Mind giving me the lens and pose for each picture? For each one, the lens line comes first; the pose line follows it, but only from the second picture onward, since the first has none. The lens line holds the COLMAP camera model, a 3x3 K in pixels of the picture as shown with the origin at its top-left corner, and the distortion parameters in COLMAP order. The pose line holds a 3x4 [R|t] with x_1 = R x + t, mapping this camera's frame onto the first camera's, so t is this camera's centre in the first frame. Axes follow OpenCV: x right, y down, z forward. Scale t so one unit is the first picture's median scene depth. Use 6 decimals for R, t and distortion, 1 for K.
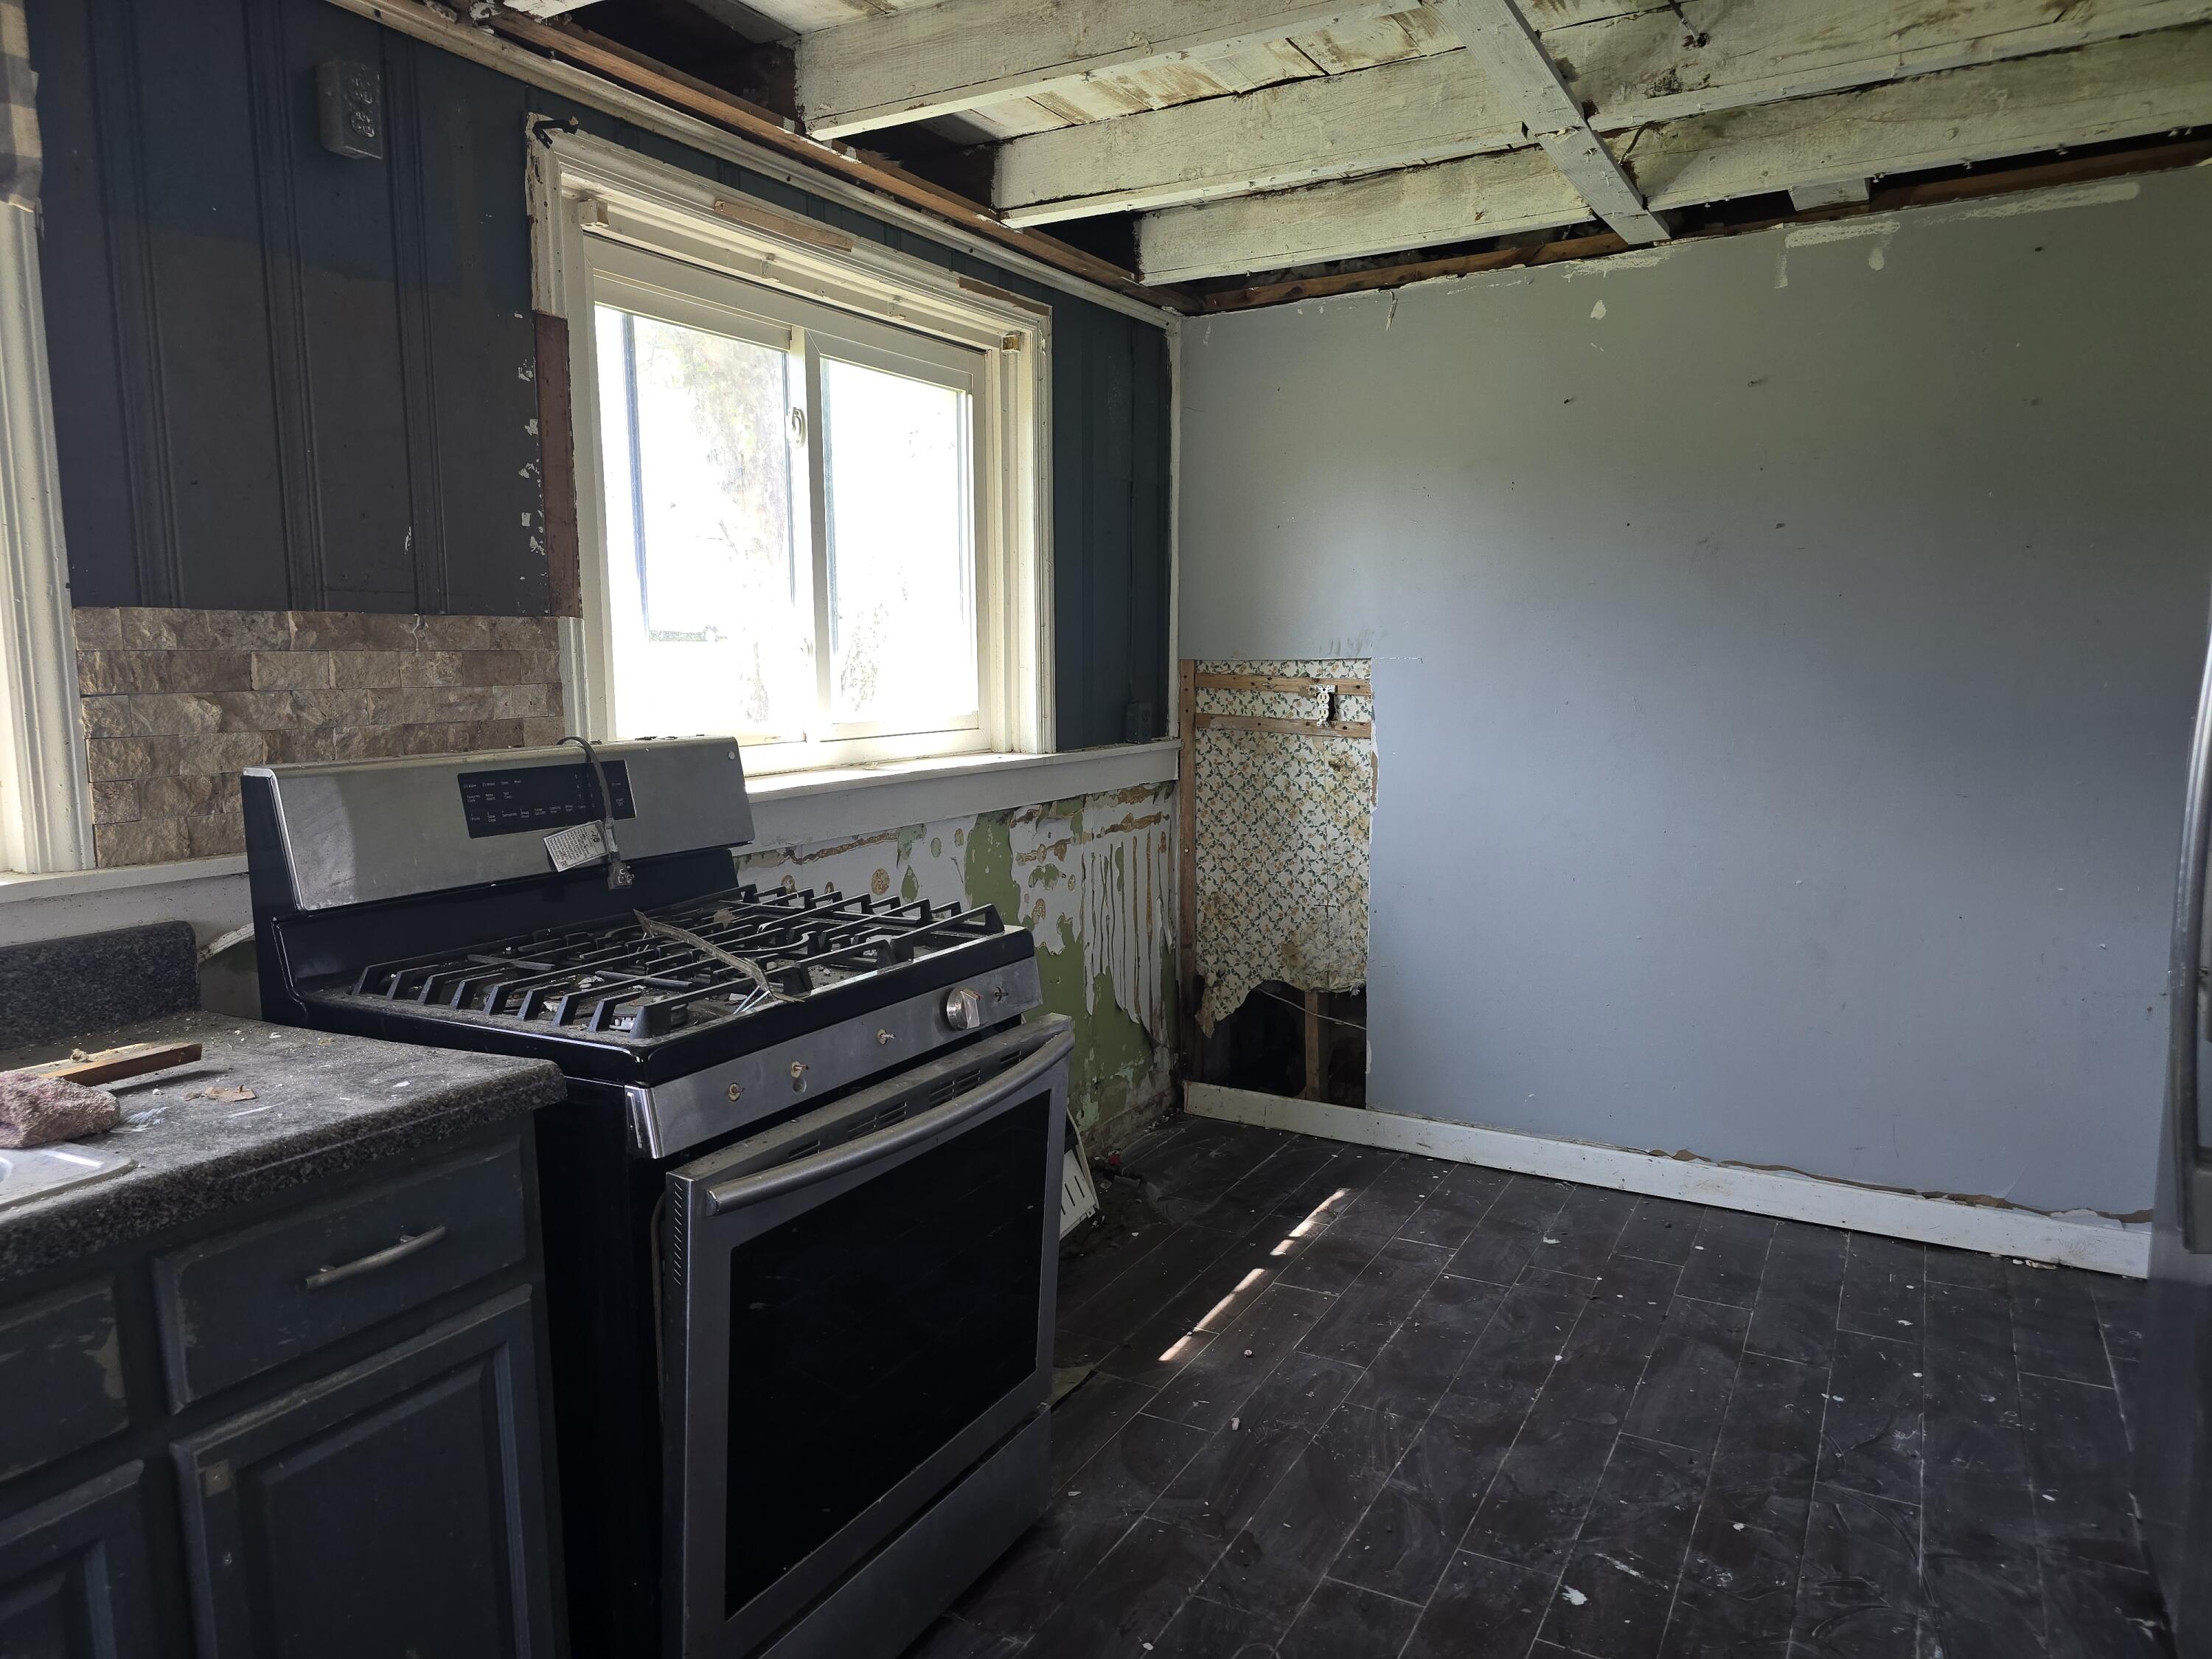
lens RADIAL K [[1478.9, 0, 1107.1], [0, 1478.9, 851.8], [0, 0, 1]] dist [0.038404, -0.027877]
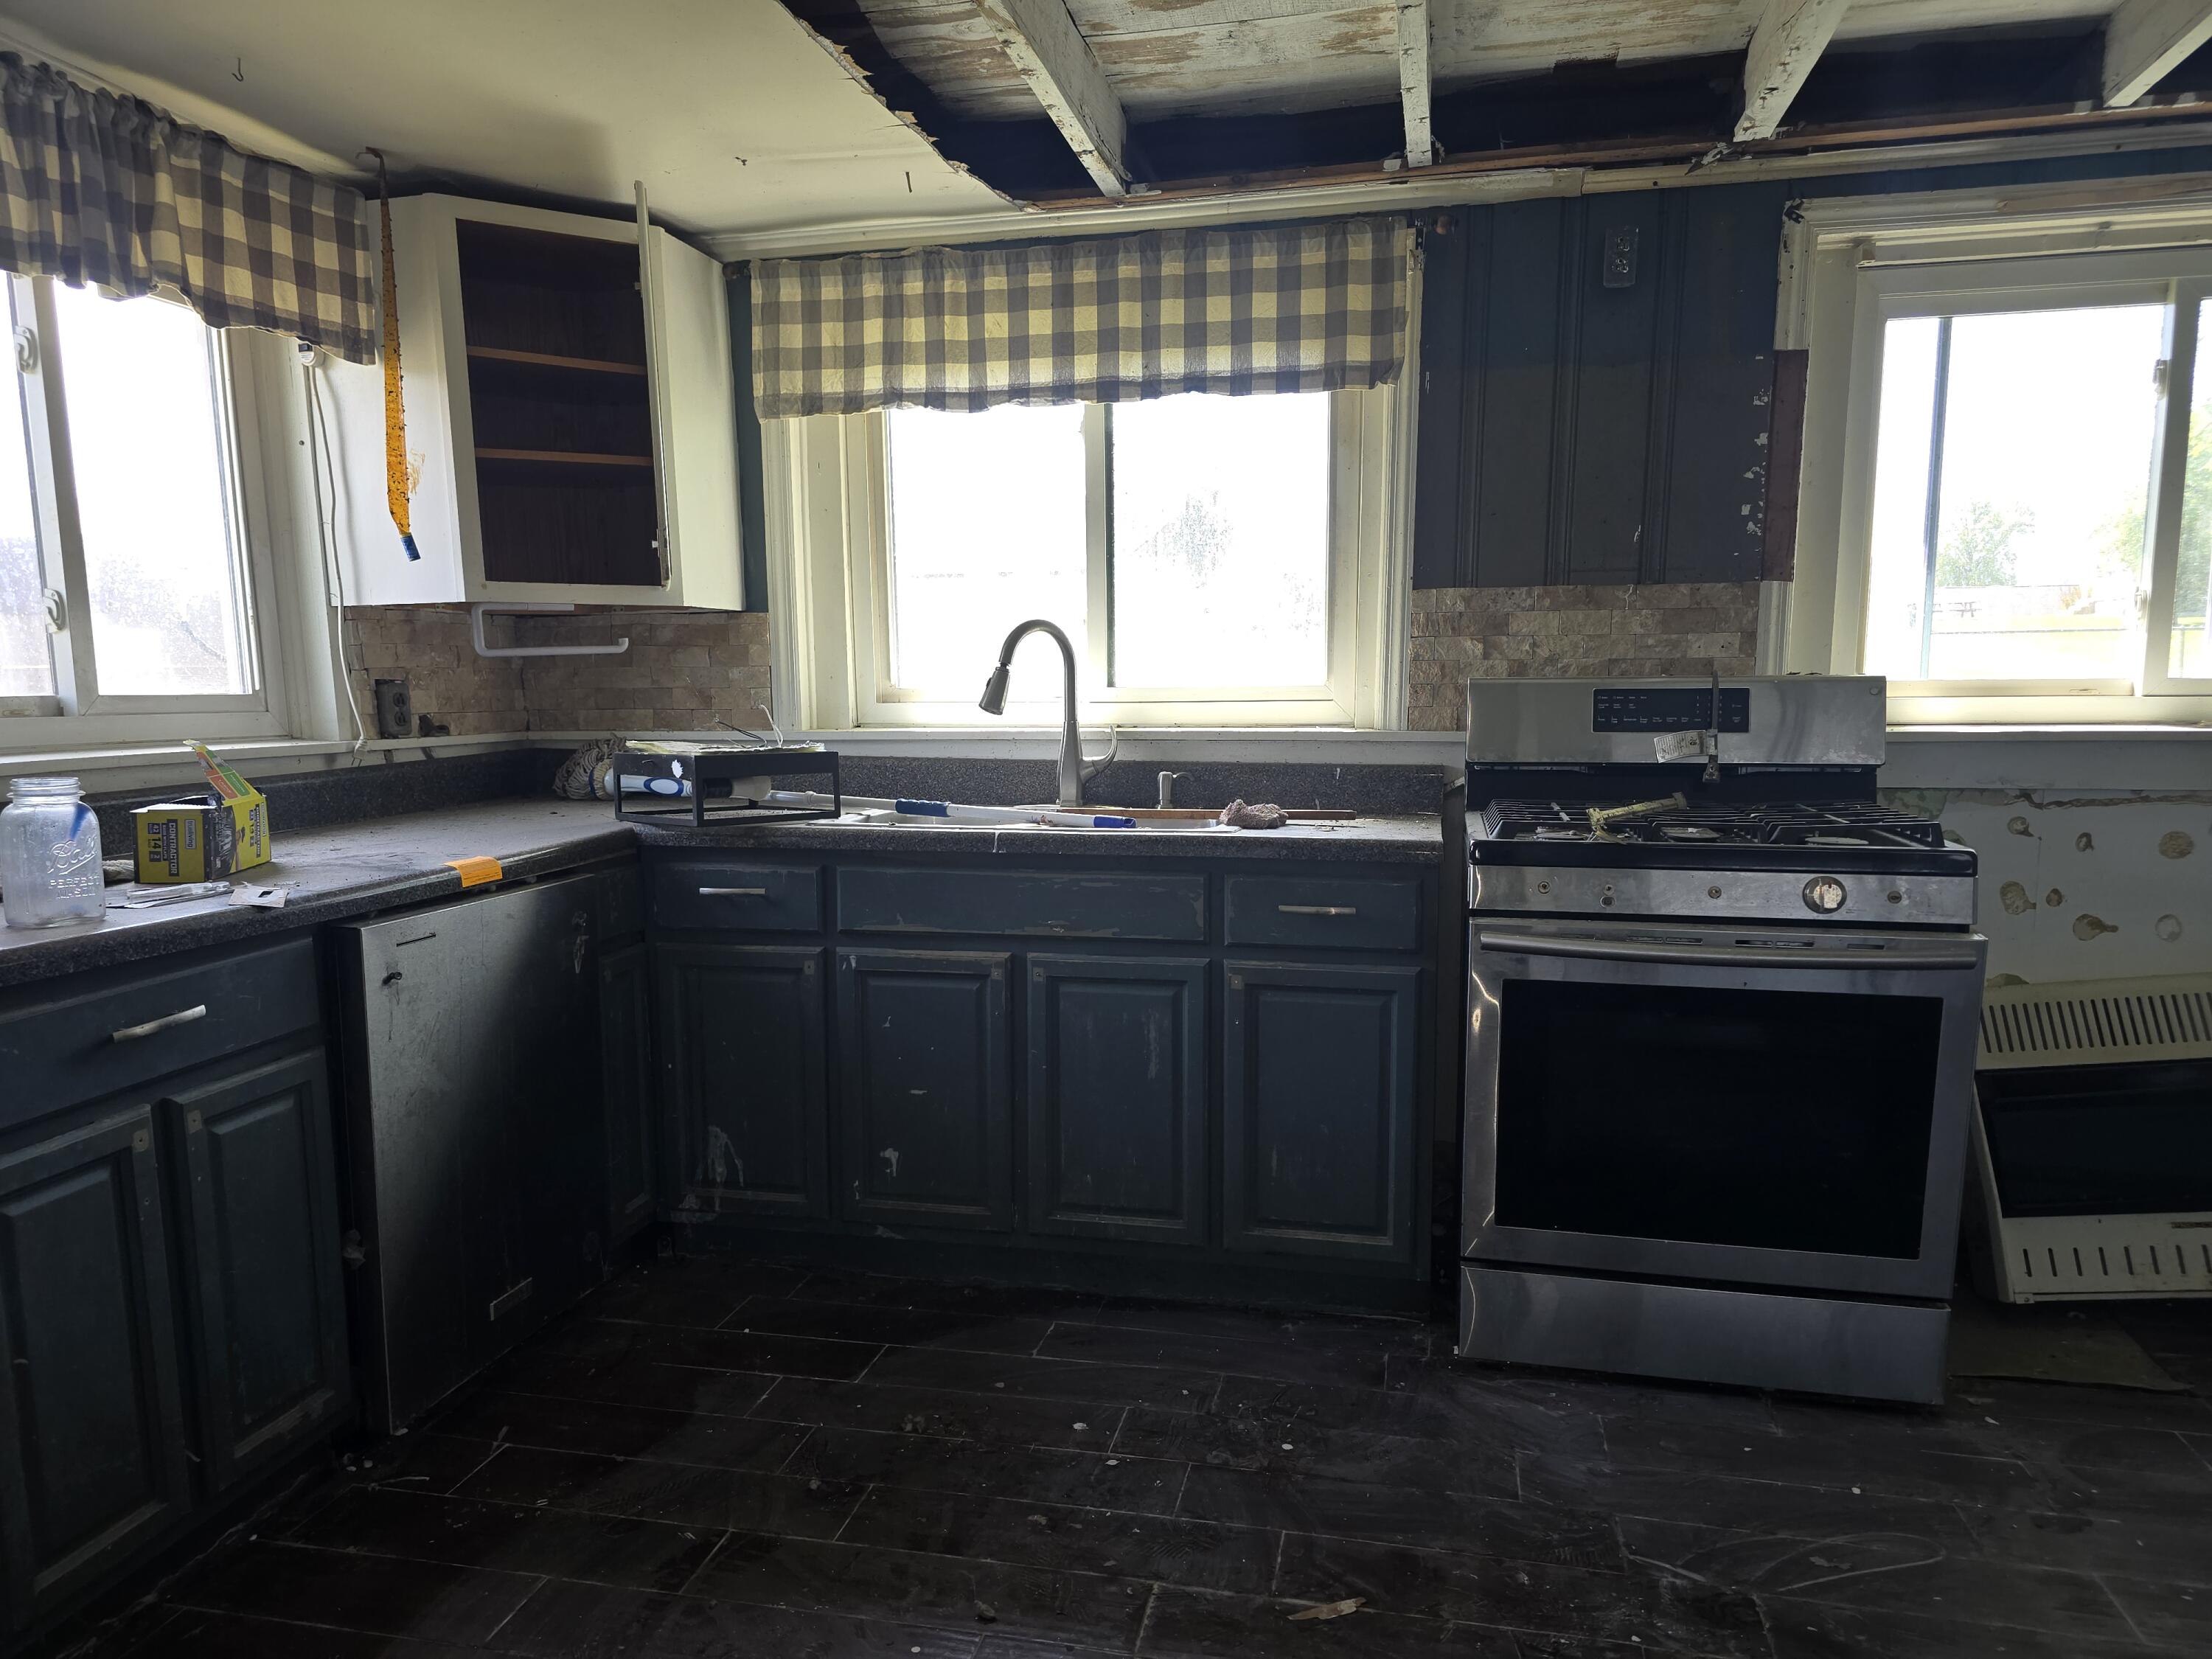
lens RADIAL K [[1478.9, 0, 1104.1], [0, 1478.9, 821.9], [0, 0, 1]] dist [0.038404, -0.027877]
pose [[0.285822, 0.097933, -0.953265, 0.814300], [-0.125364, 0.990037, 0.064122, 0.043972], [0.950047, 0.101177, 0.295251, 0.095424]]
